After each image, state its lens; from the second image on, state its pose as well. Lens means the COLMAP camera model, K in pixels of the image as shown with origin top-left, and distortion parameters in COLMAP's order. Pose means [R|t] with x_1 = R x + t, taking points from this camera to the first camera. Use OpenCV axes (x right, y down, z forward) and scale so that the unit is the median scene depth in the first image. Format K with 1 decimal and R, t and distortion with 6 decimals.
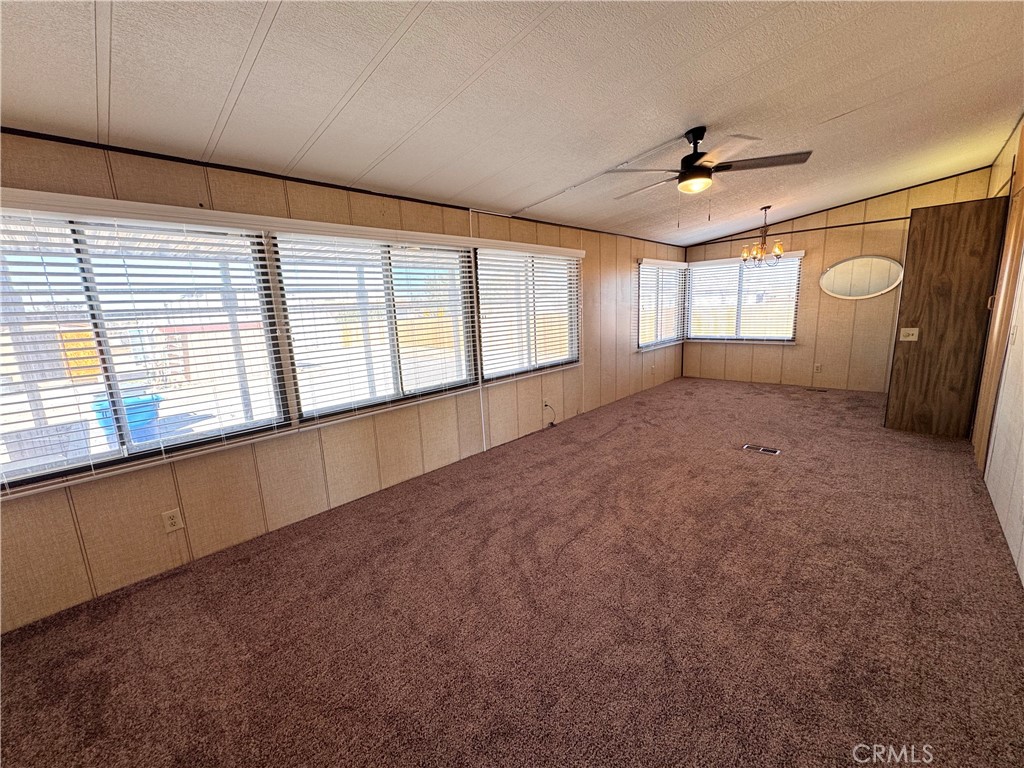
lens RADIAL K [[407.5, 0, 512.0], [0, 407.5, 381.1], [0, 0, 1]] dist [-0.001962, 0.000251]
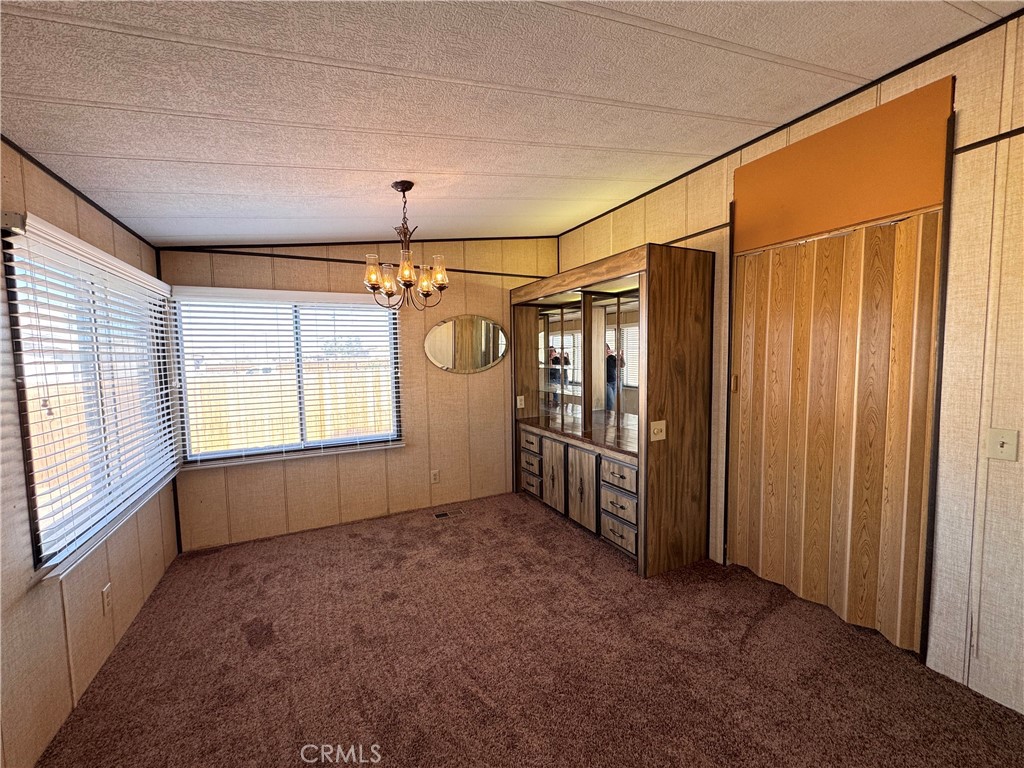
lens RADIAL K [[407.5, 0, 512.0], [0, 407.5, 381.1], [0, 0, 1]] dist [-0.001962, 0.000251]
pose [[0.335545, -0.019548, 0.941821, 0.175824], [0.170595, 0.984515, -0.040344, -0.131322], [-0.926448, 0.174207, 0.333684, 0.624623]]
